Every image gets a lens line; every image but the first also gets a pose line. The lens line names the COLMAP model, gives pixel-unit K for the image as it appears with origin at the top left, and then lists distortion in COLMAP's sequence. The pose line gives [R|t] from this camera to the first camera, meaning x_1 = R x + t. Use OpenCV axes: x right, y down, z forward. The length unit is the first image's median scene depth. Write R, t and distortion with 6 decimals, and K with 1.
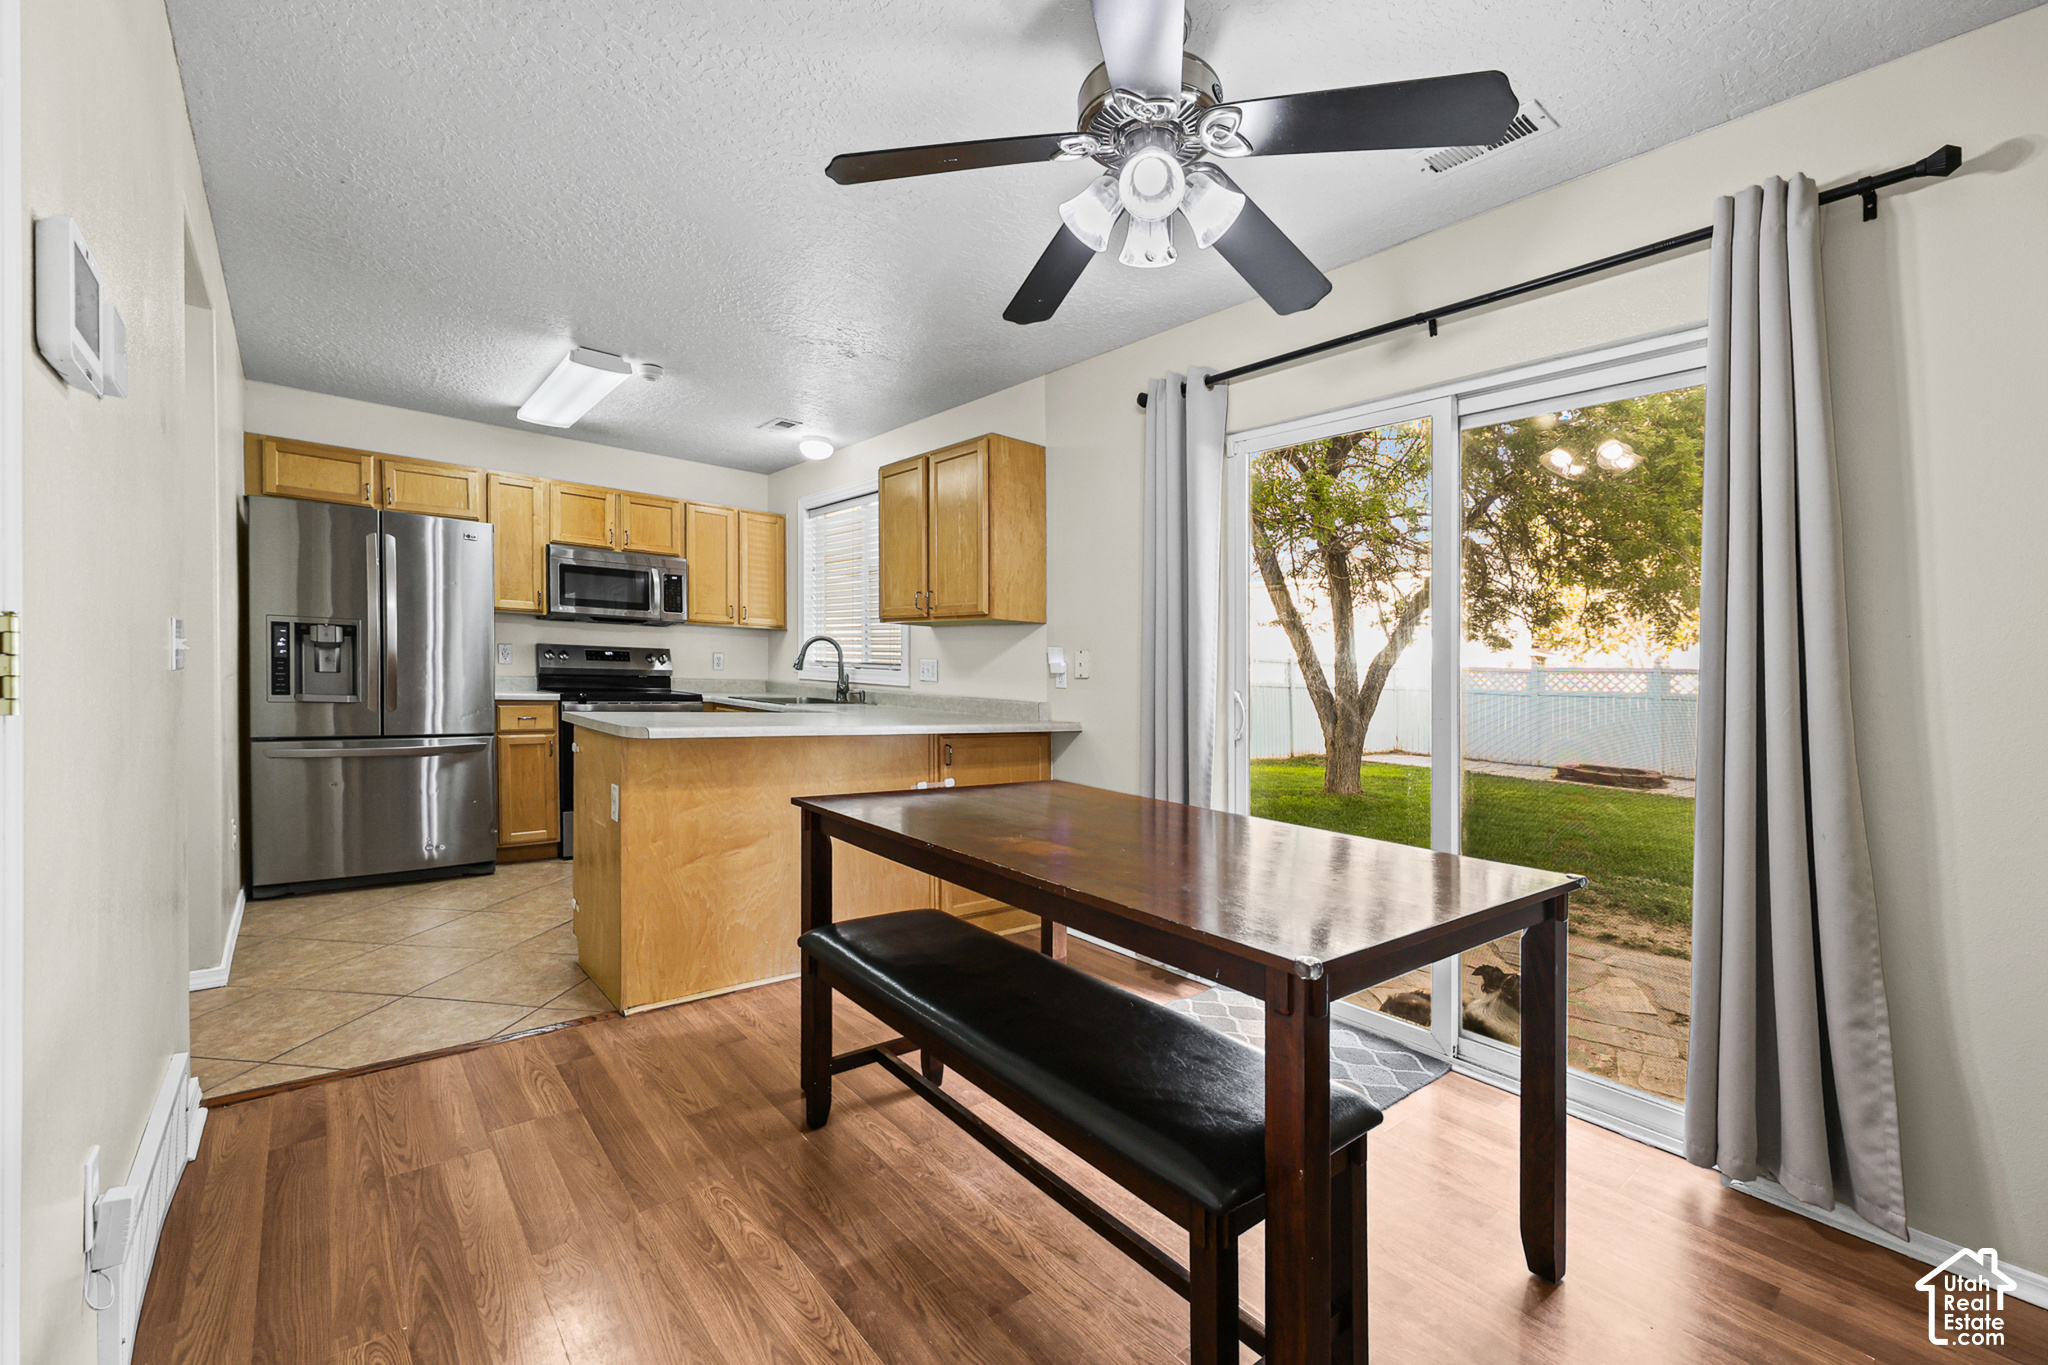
lens RADIAL K [[859.2, 0, 1027.2], [0, 859.2, 717.2], [0, 0, 1]] dist [0.002100, 0.000086]
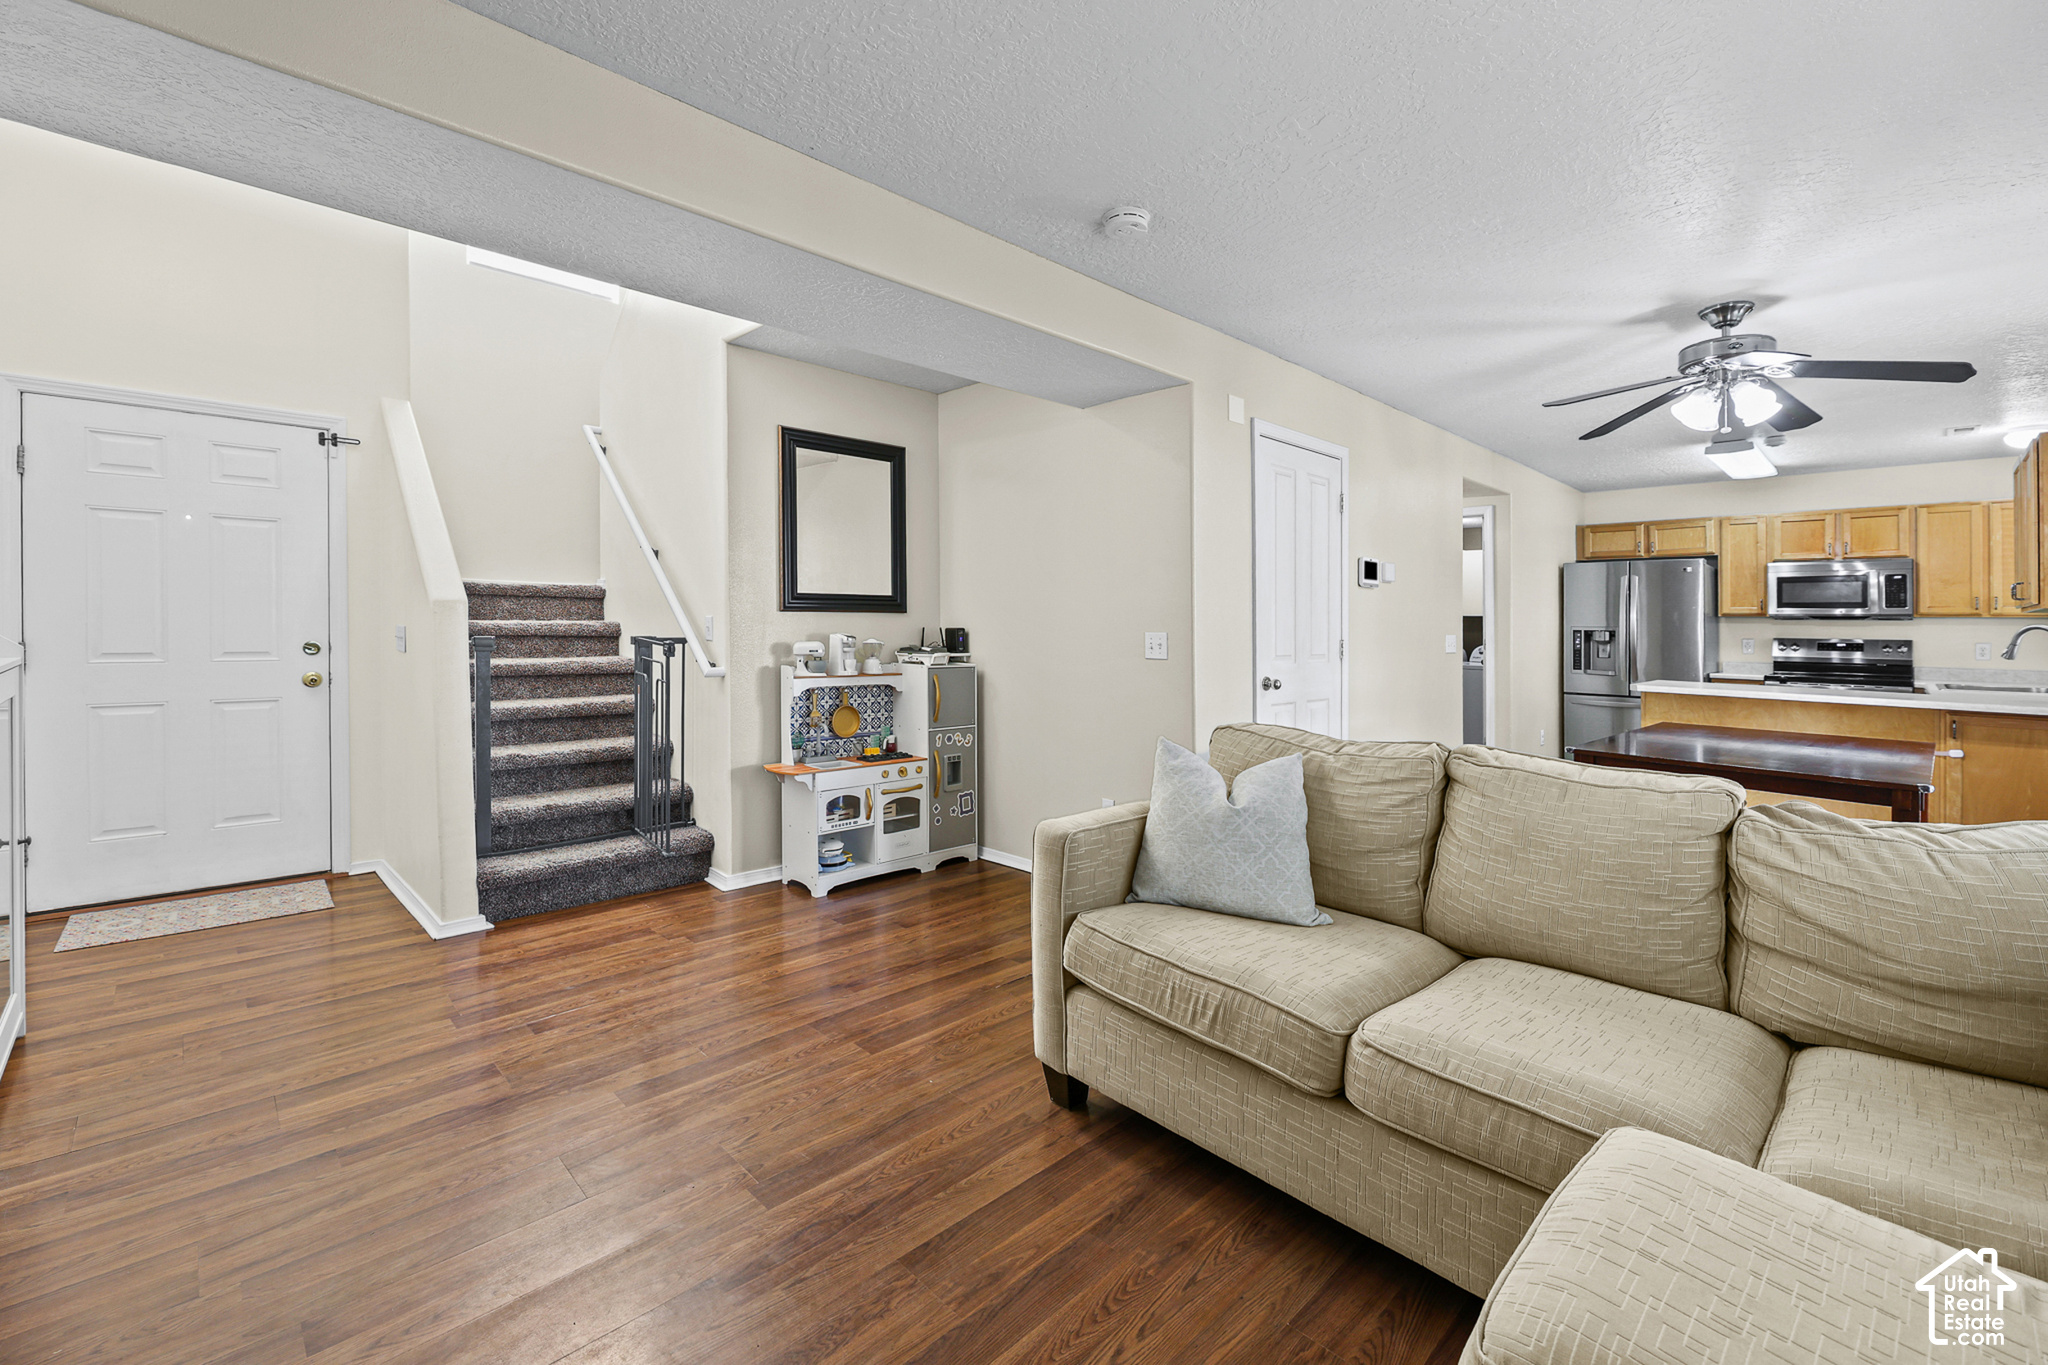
lens RADIAL K [[856.5, 0, 1021.4], [0, 856.5, 627.5], [0, 0, 1]] dist [-0.009404, -0.000274]
pose [[0.064541, -0.034561, -0.997316, 0.721378], [-0.066235, 0.997048, -0.038838, 0.025535], [0.995714, 0.068564, 0.062062, -0.233512]]
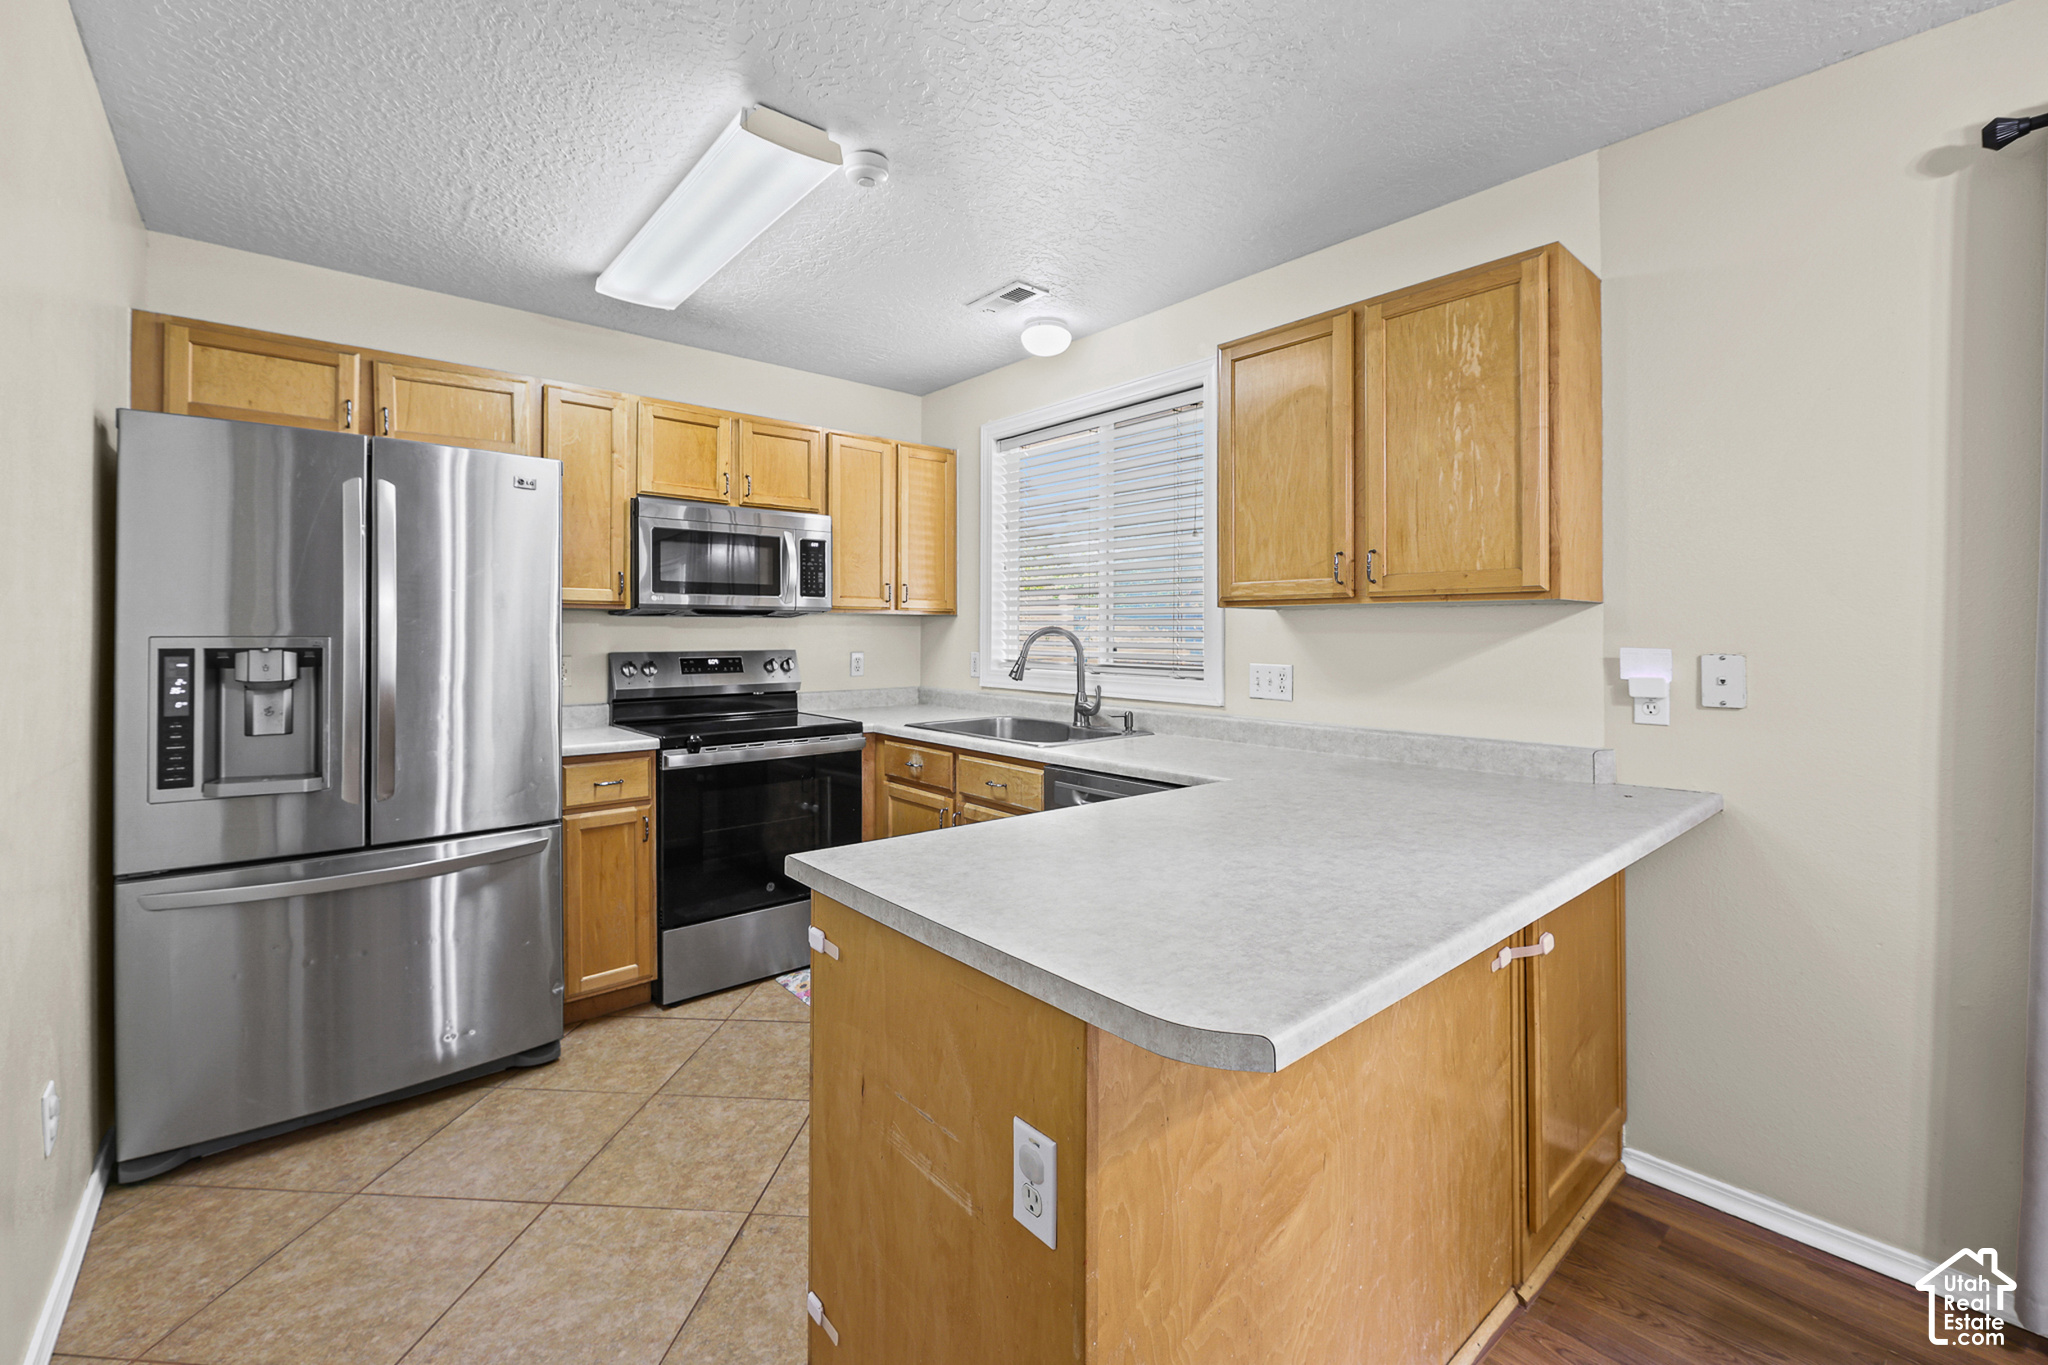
lens RADIAL K [[856.5, 0, 1021.4], [0, 856.5, 627.5], [0, 0, 1]] dist [-0.009404, -0.000274]
pose [[0.999408, -0.033024, 0.009628, -0.308351], [0.033531, 0.997727, -0.058448, -0.065380], [-0.007676, 0.058736, 0.998244, 0.412524]]
